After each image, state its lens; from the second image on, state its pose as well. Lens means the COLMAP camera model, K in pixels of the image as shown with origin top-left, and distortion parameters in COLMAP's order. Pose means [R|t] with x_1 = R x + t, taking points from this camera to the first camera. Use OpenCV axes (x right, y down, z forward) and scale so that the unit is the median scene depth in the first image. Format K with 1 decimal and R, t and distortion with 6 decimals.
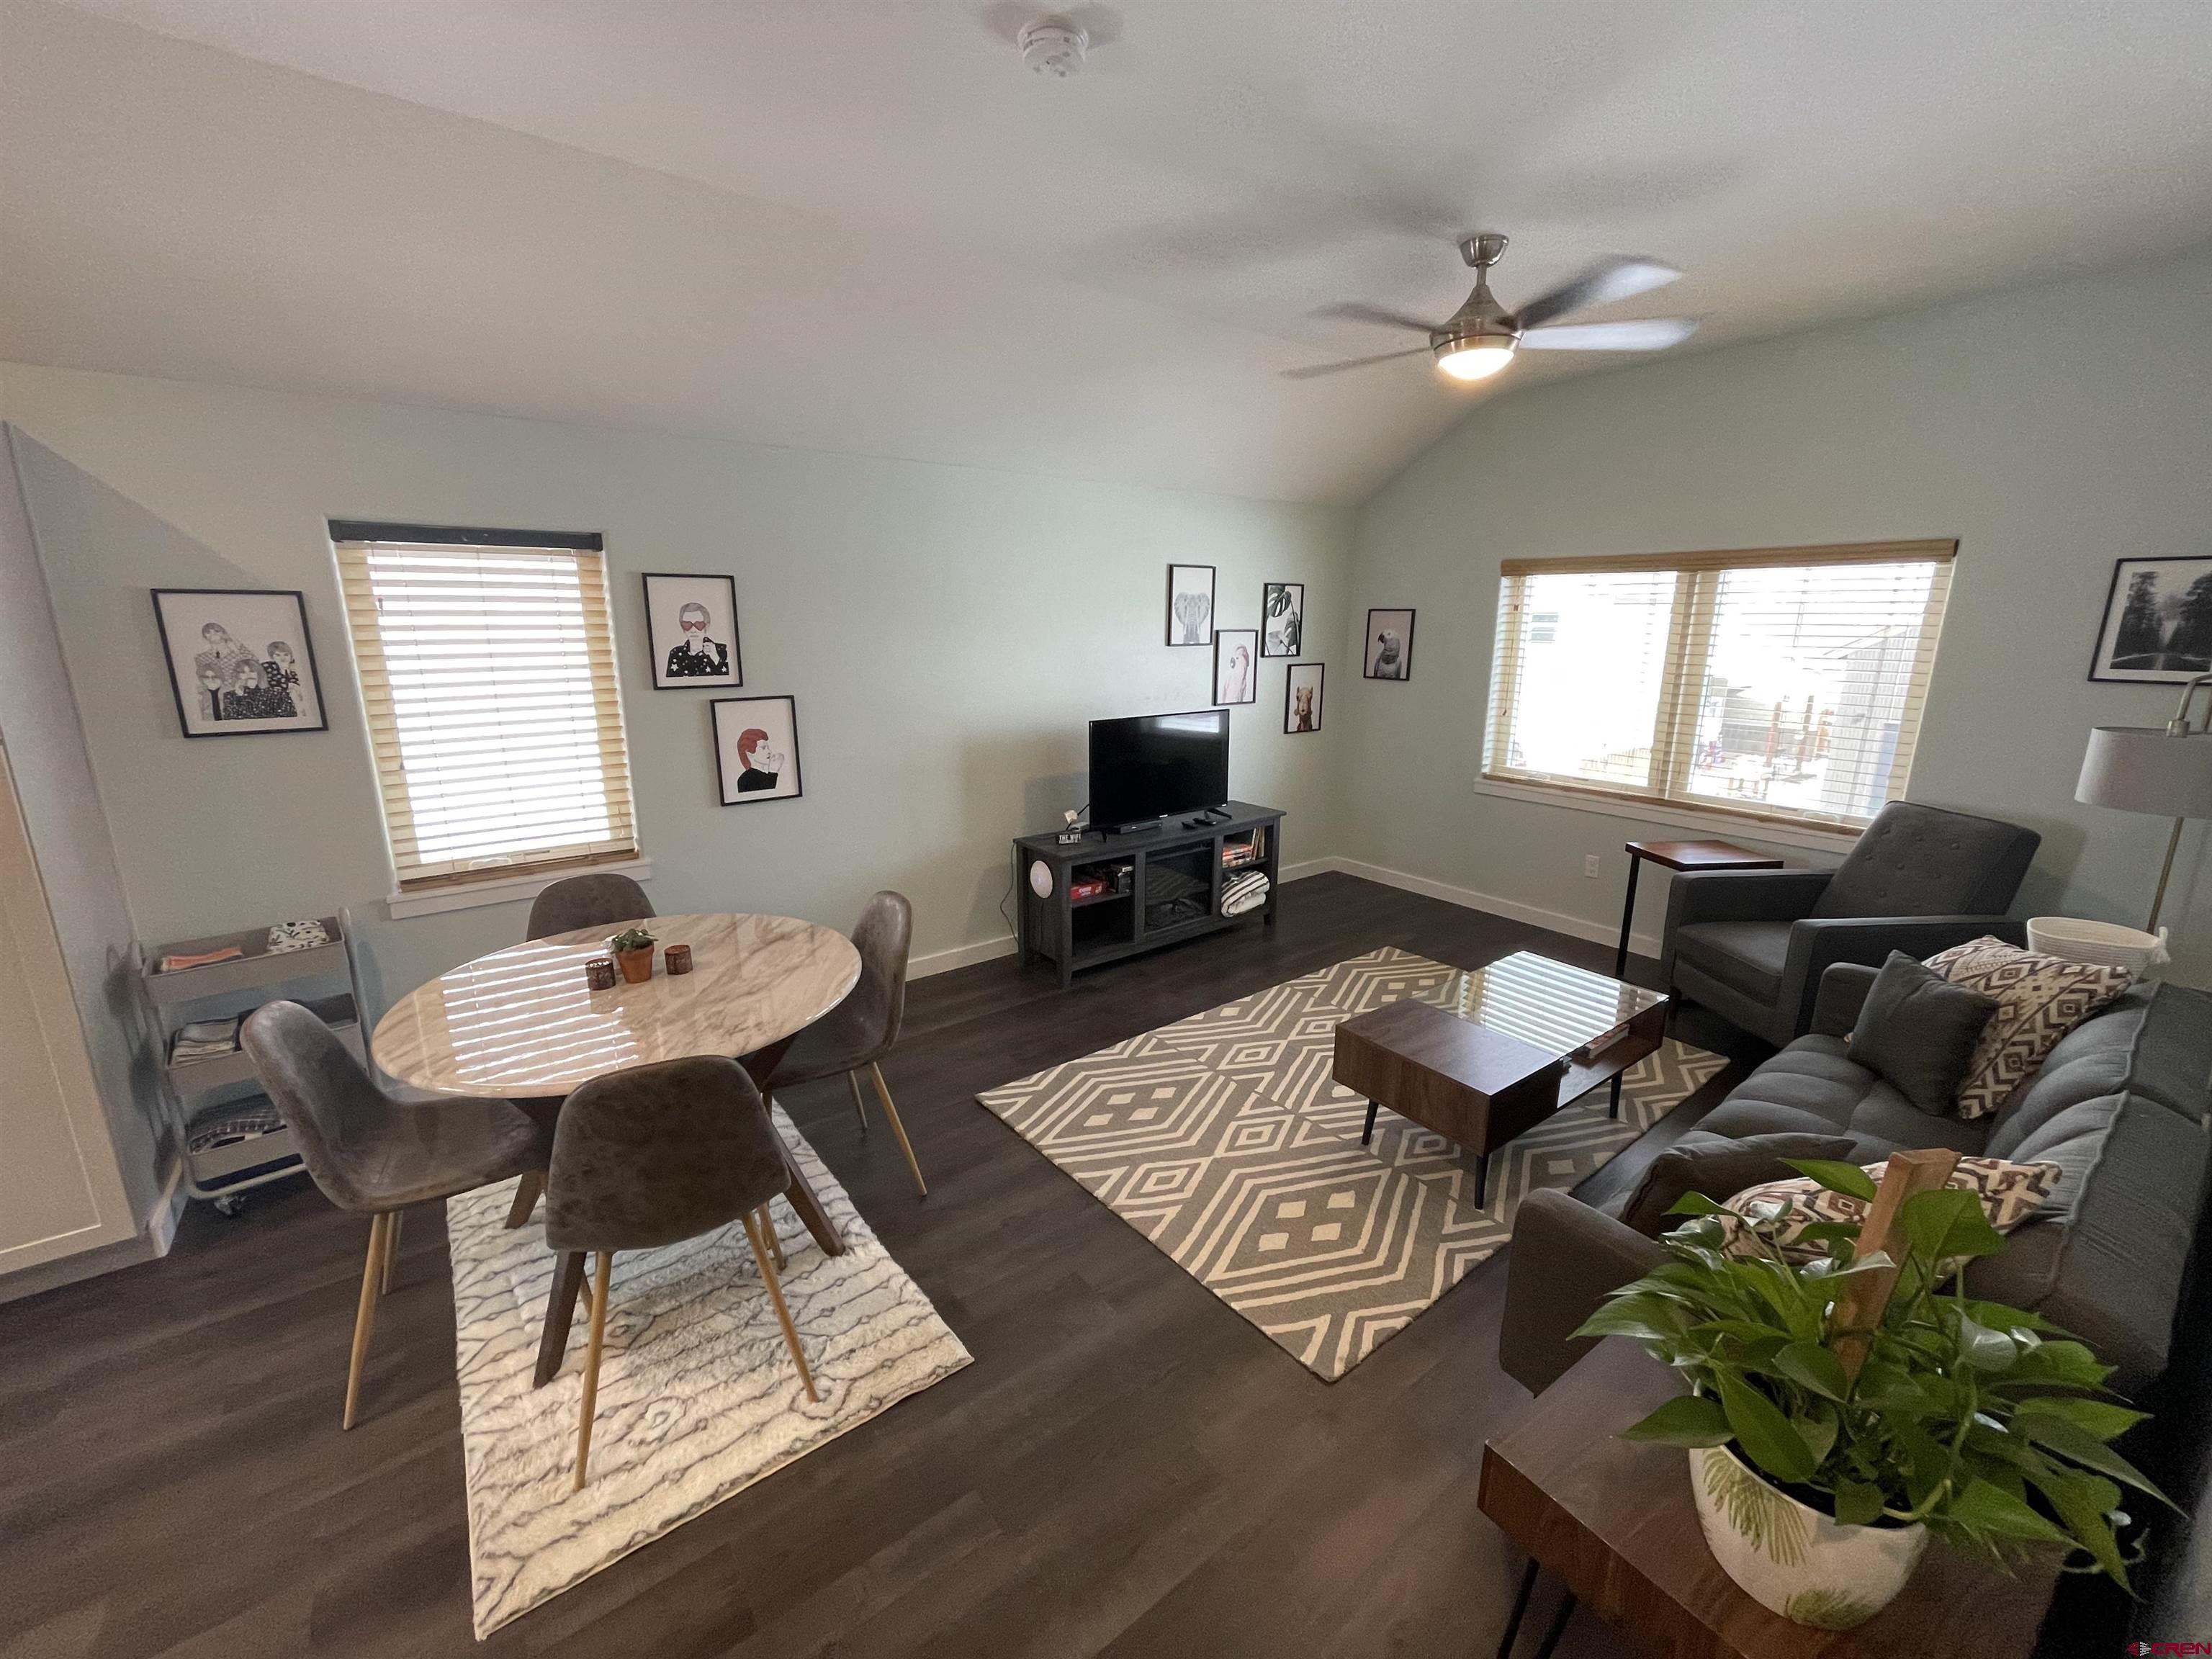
lens RADIAL K [[894.9, 0, 1105.2], [0, 894.9, 824.3], [0, 0, 1]] dist [-0.002567, -0.000134]
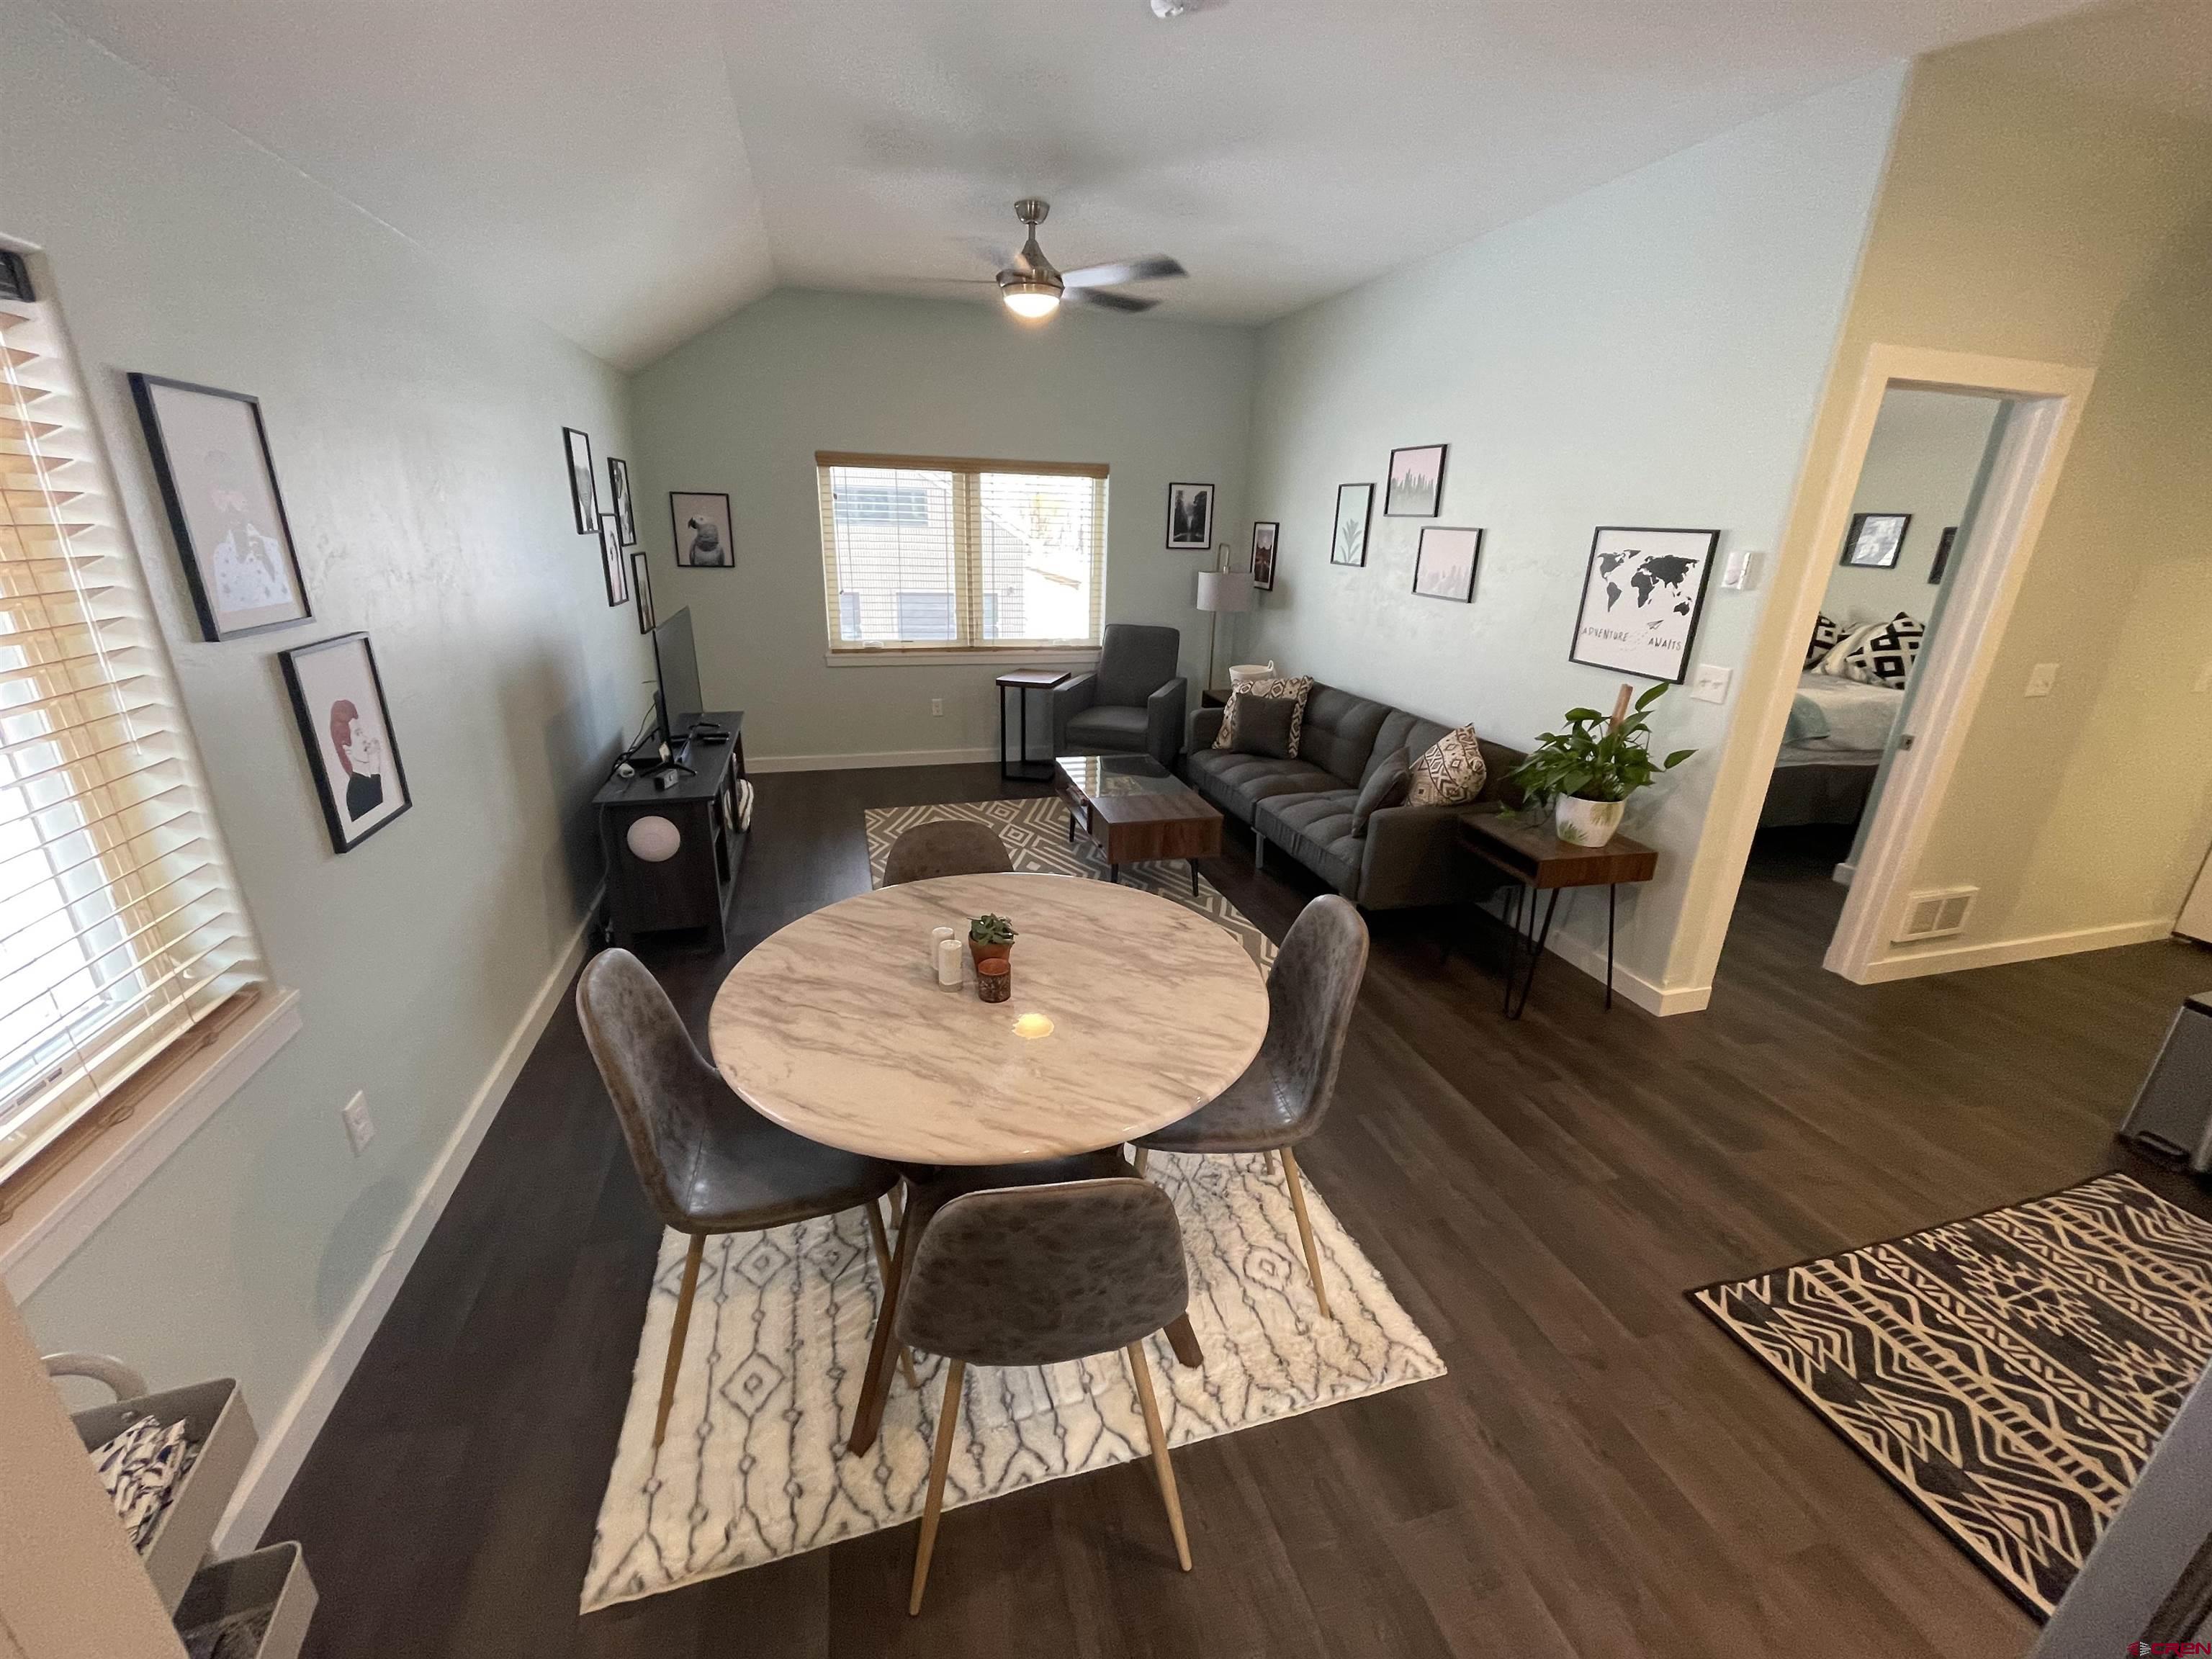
lens RADIAL K [[878.3, 0, 1106.0], [0, 878.3, 829.5], [0, 0, 1]] dist [-0.014729, -0.000128]
pose [[0.362274, -0.305496, 0.880585, -0.756583], [0.183351, 0.949659, 0.254028, -0.087211], [-0.913860, 0.069428, 0.400050, 0.396179]]
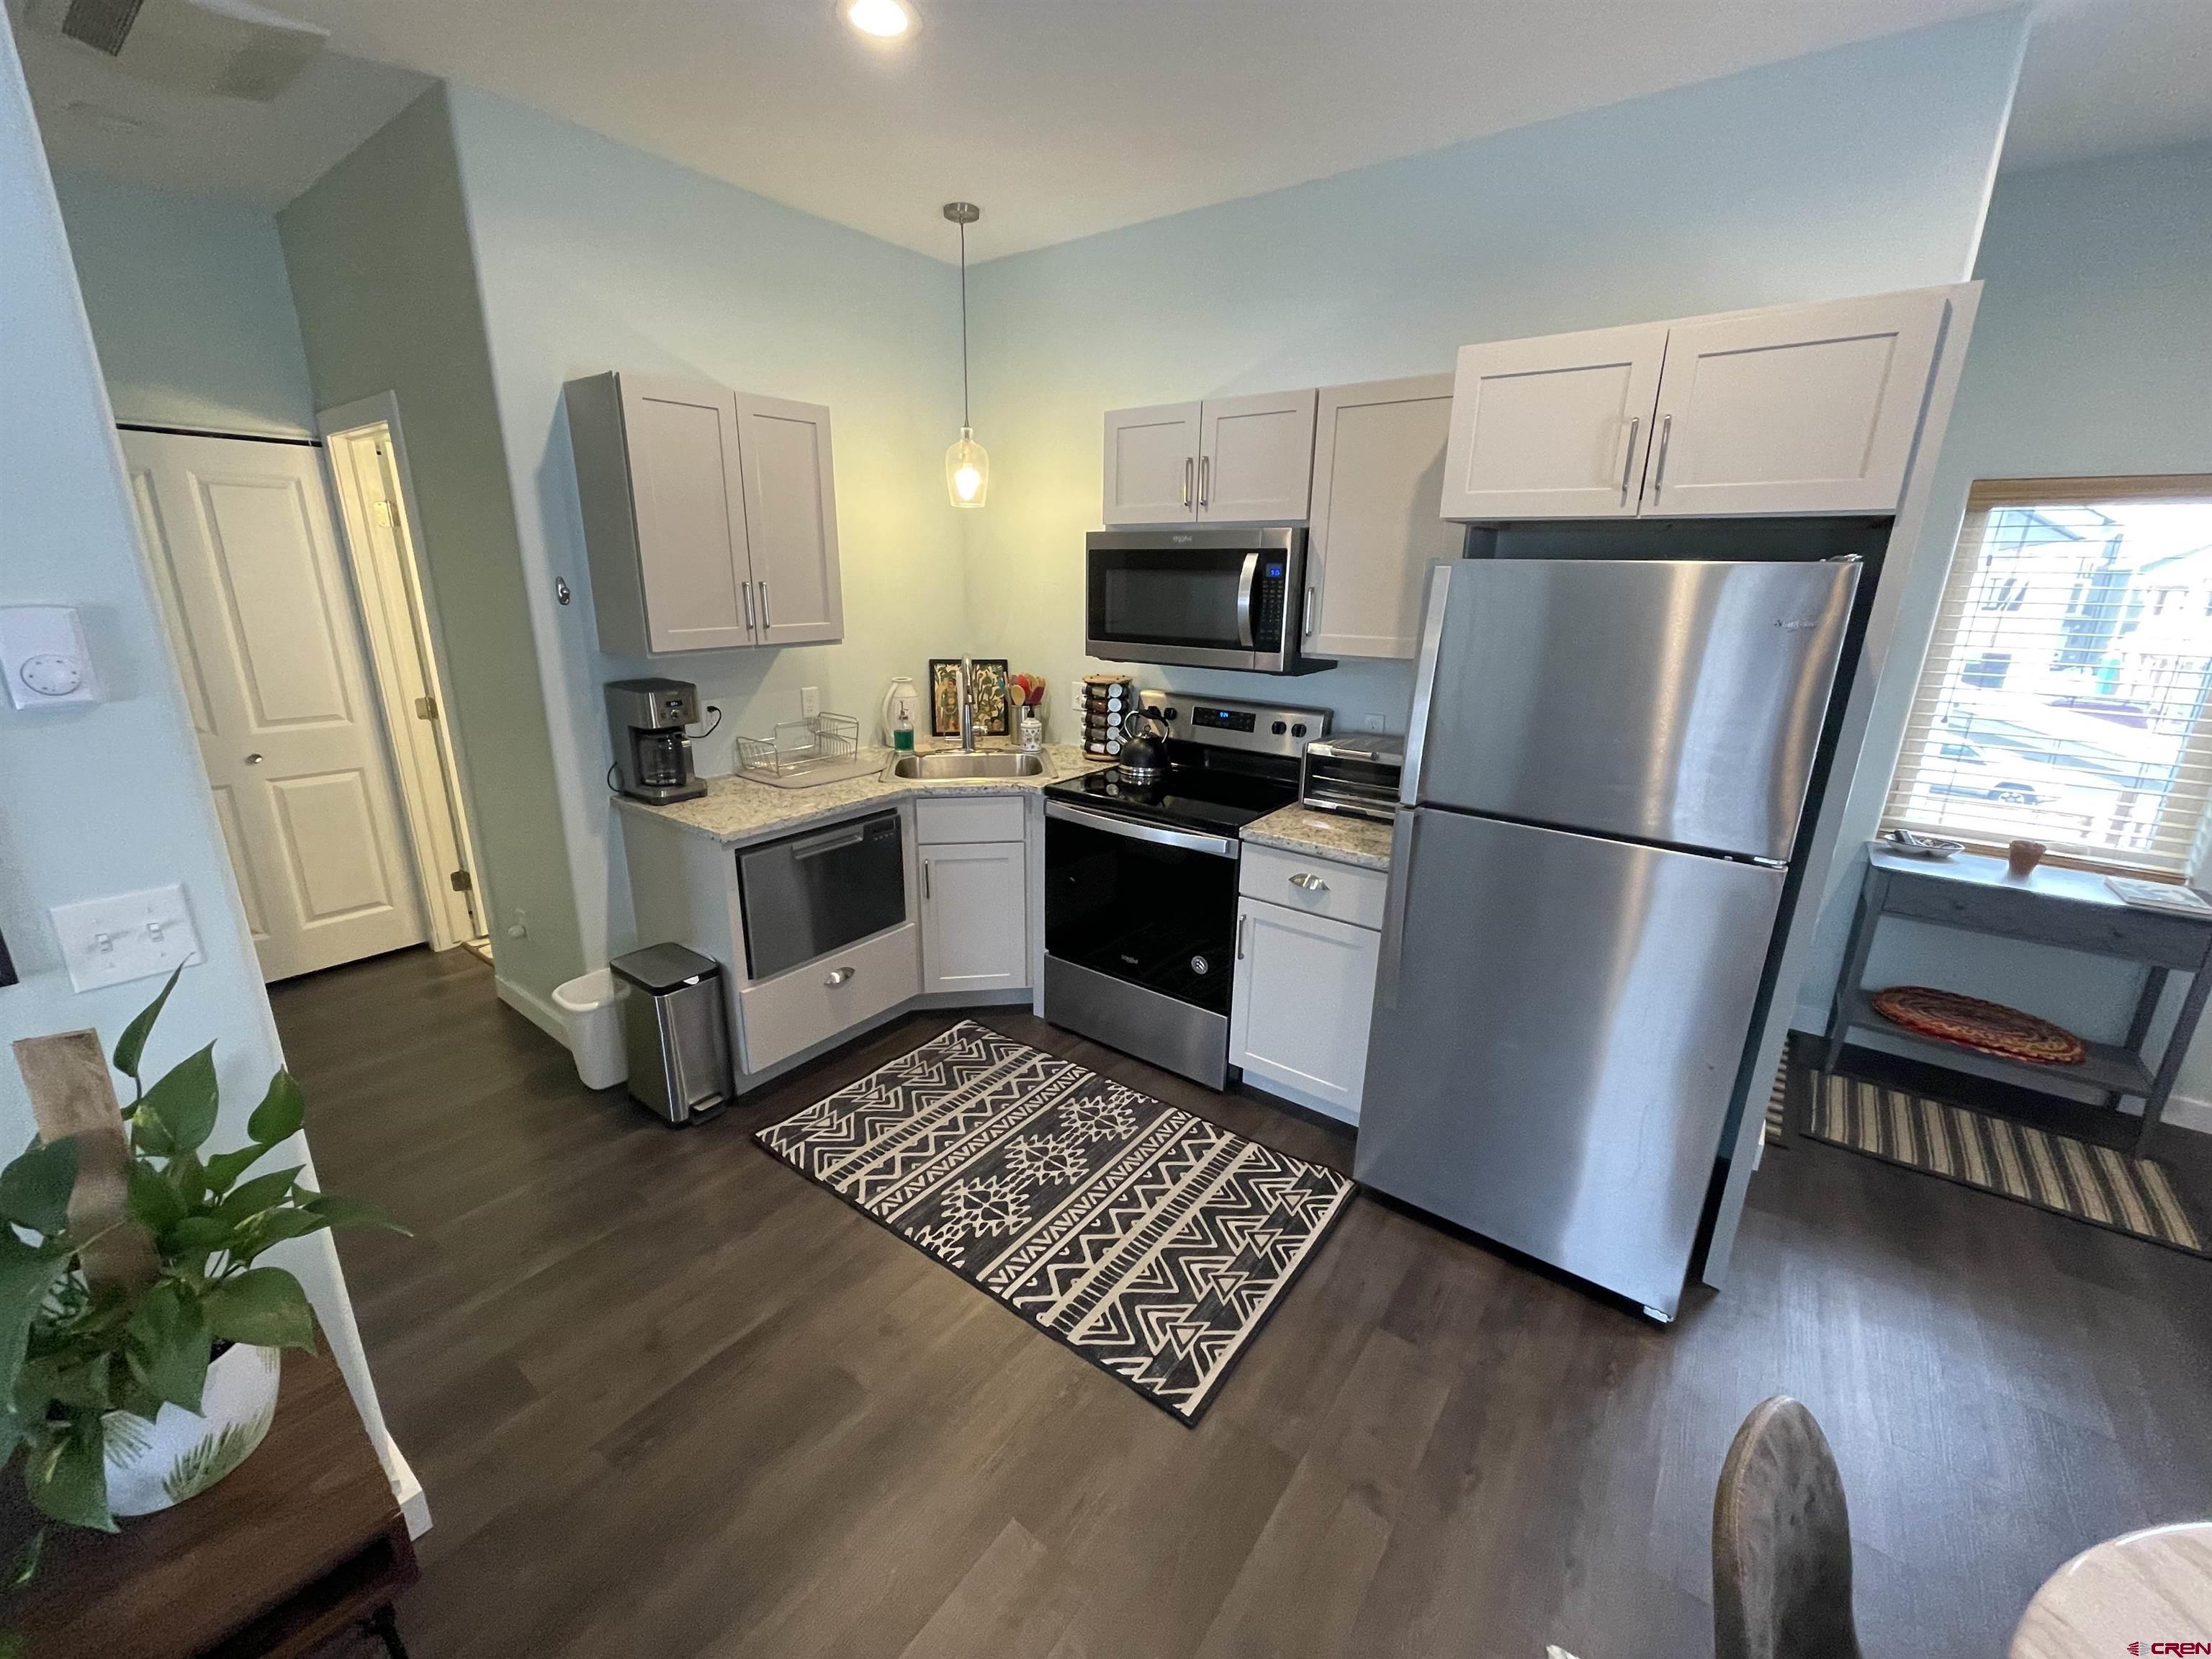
lens RADIAL K [[904.1, 0, 1098.4], [0, 904.1, 844.6], [0, 0, 1]] dist [-0.000485, -0.000057]
pose [[-0.961727, 0.062903, -0.266692, -0.008390], [-0.078553, 0.869148, 0.488273, -0.126222], [0.262509, 0.490535, -0.830942, 0.558613]]
